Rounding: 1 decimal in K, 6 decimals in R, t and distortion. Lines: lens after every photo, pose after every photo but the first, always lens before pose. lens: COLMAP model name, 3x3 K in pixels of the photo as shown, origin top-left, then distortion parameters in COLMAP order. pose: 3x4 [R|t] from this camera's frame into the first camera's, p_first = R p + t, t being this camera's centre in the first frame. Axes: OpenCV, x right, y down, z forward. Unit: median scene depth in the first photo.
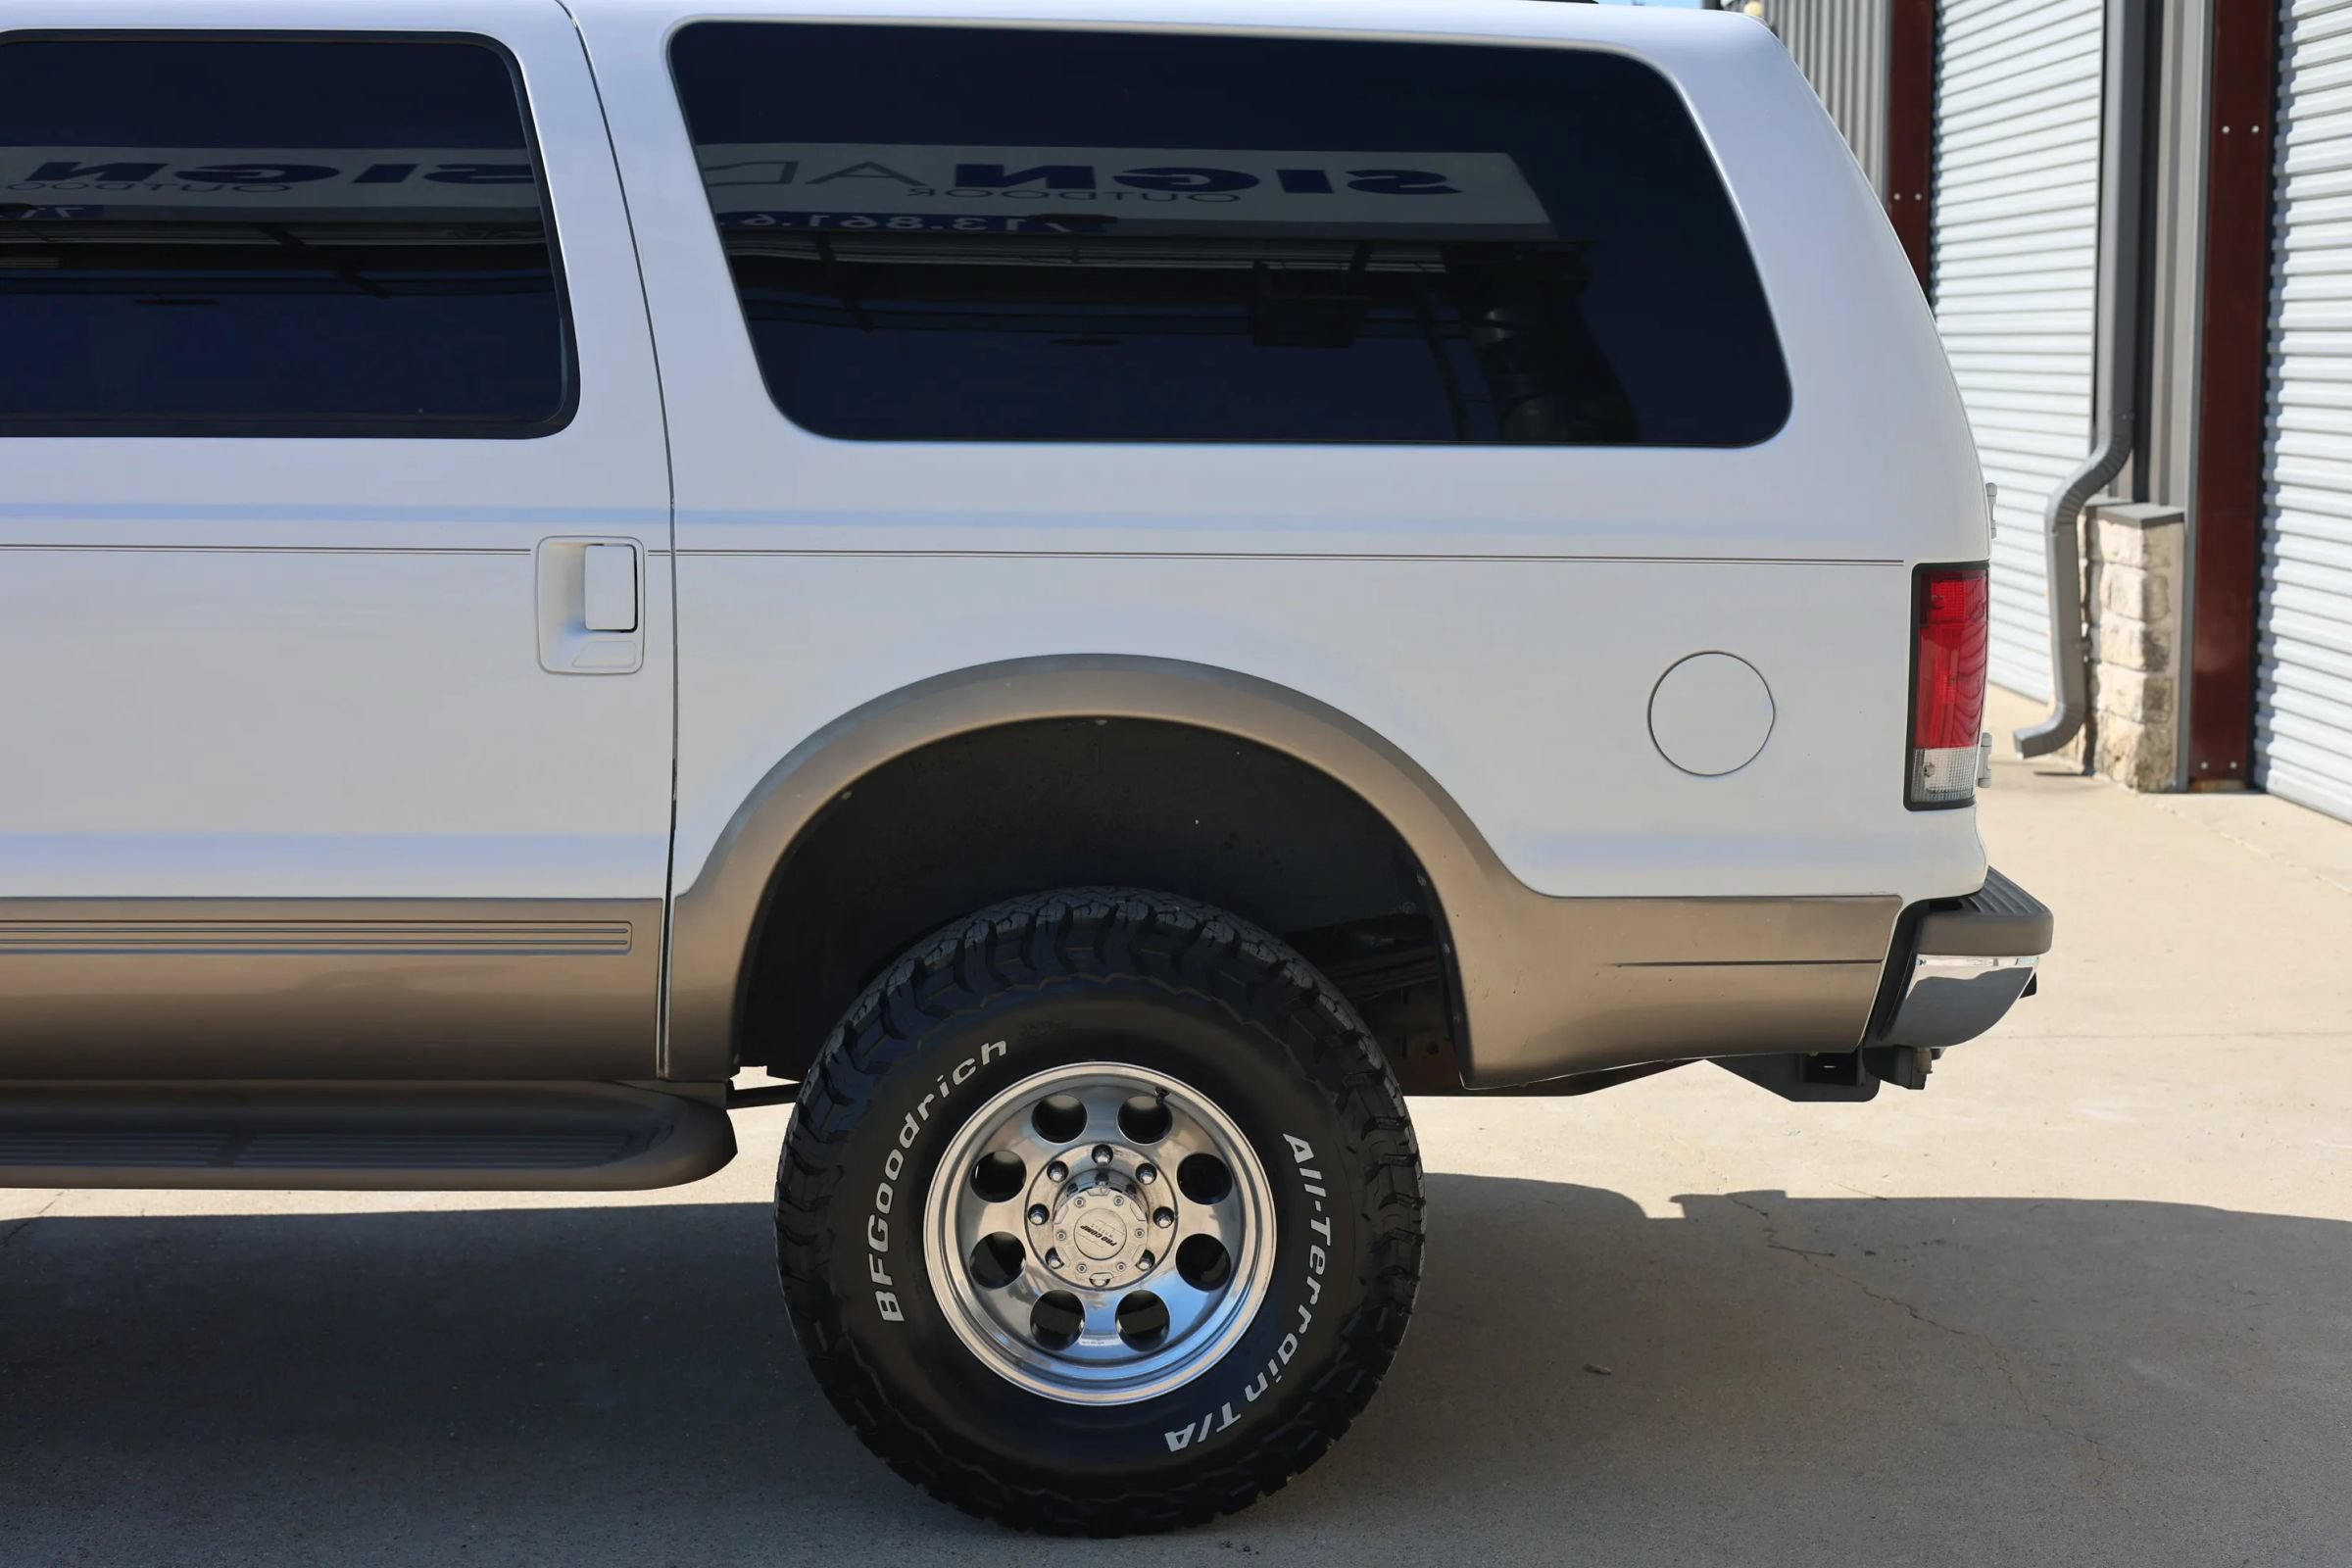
lens RADIAL K [[3302.6, 0, 1176.0], [0, 3302.6, 789.8], [0, 0, 1]] dist [0.078069, -0.289716]
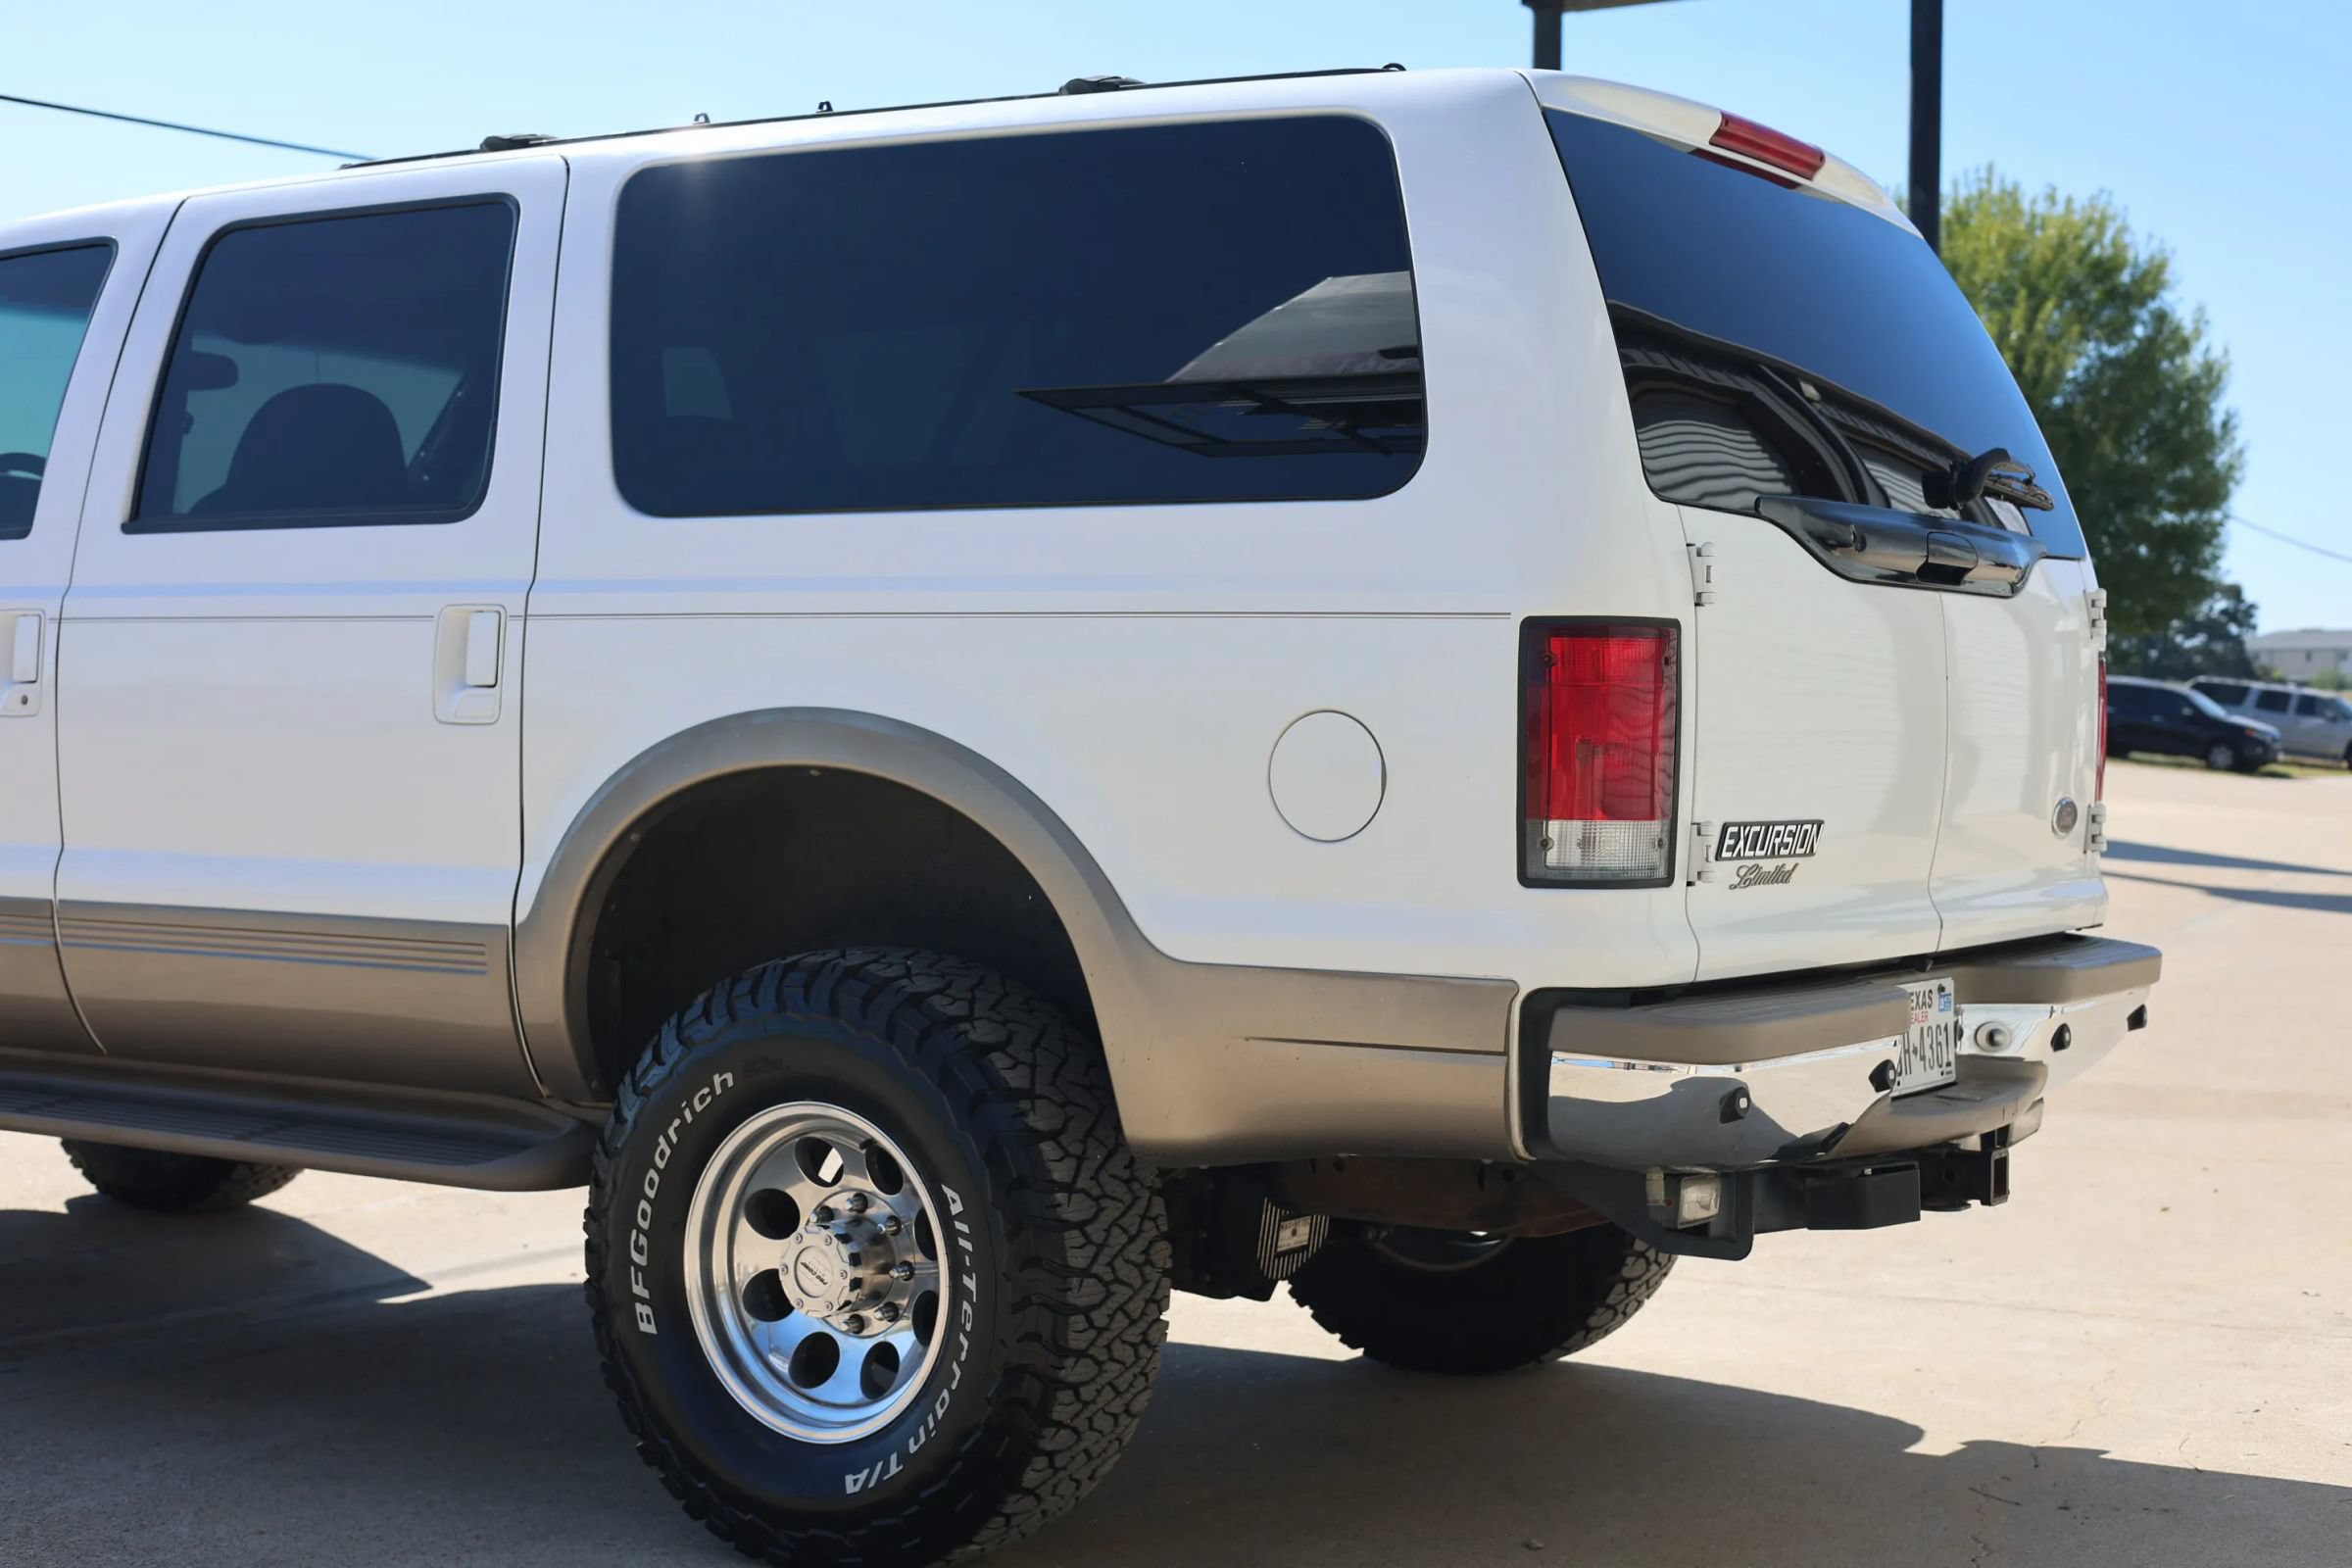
lens RADIAL K [[3302.6, 0, 1176.0], [0, 3302.6, 789.8], [0, 0, 1]] dist [0.078069, -0.289716]
pose [[0.828535, 0.015211, -0.559731, 0.651354], [-0.083253, 0.991867, -0.096280, 0.075486], [0.553714, 0.126370, 0.823062, 0.192717]]
